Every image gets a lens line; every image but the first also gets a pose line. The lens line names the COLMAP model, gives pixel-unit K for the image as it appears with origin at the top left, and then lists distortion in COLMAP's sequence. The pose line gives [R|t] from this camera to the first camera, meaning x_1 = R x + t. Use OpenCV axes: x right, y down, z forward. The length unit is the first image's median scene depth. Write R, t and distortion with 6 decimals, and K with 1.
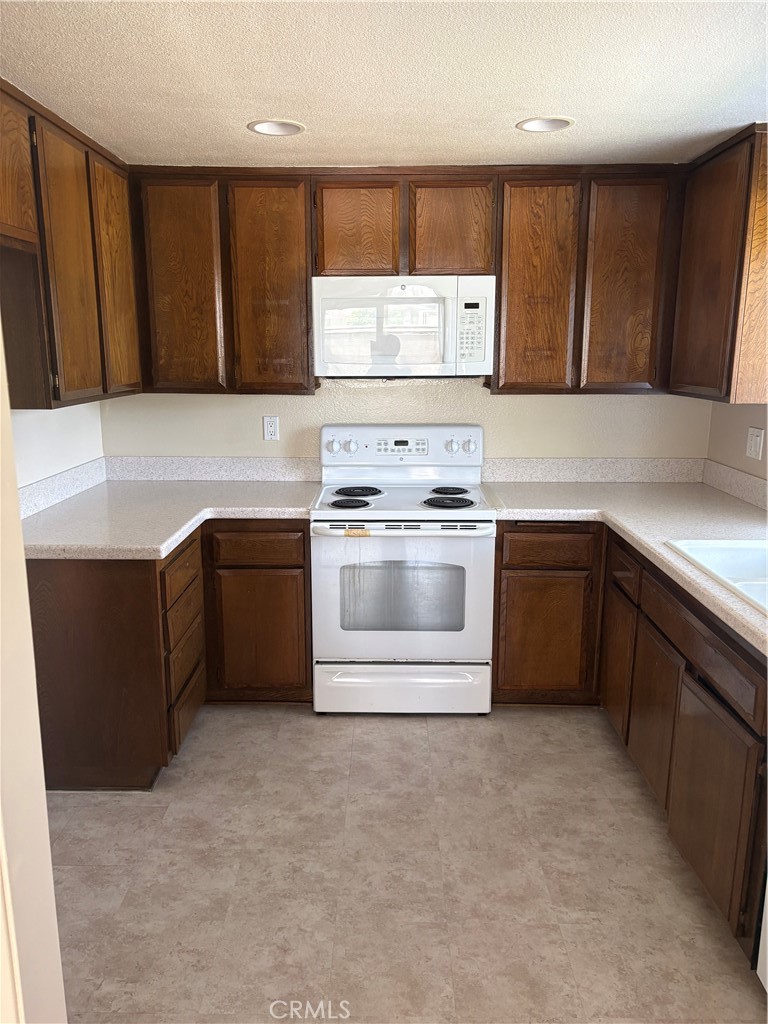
lens RADIAL K [[771.1, 0, 380.7], [0, 771.1, 514.1], [0, 0, 1]] dist [0.030984, -0.011796]
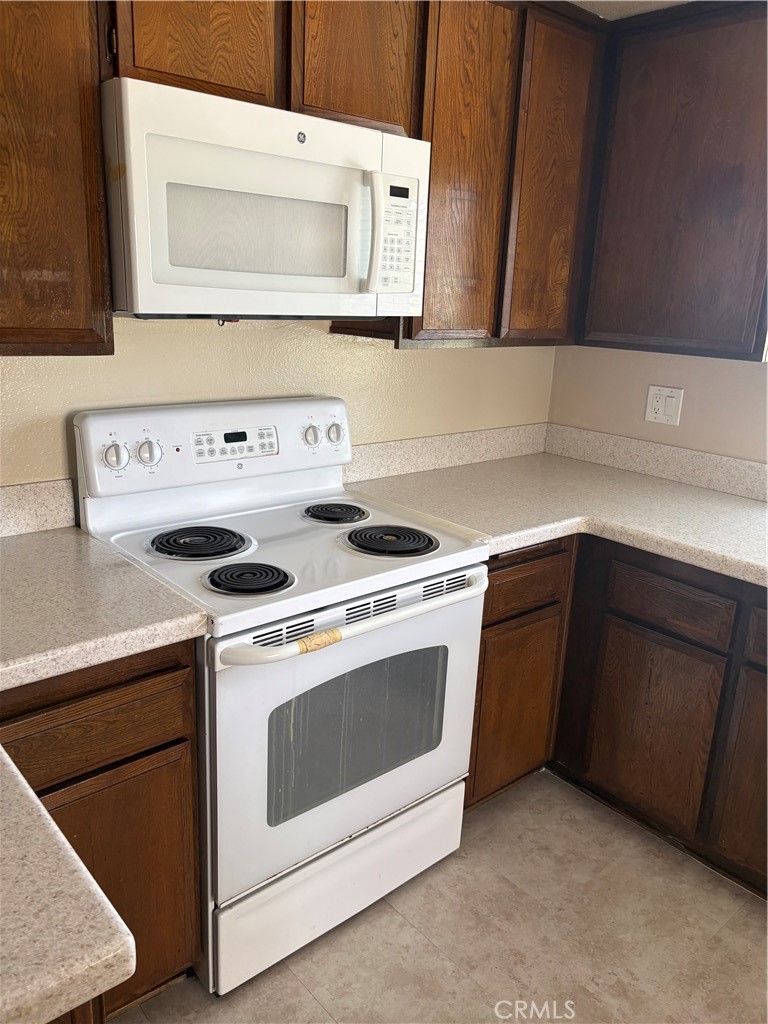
lens RADIAL K [[771.1, 0, 385.0], [0, 771.1, 513.2], [0, 0, 1]] dist [0.030984, -0.011796]
pose [[0.745724, -0.152695, 0.648521, -0.288373], [0.094507, 0.987784, 0.123903, -0.107121], [-0.659518, -0.031107, 0.751045, 0.566764]]
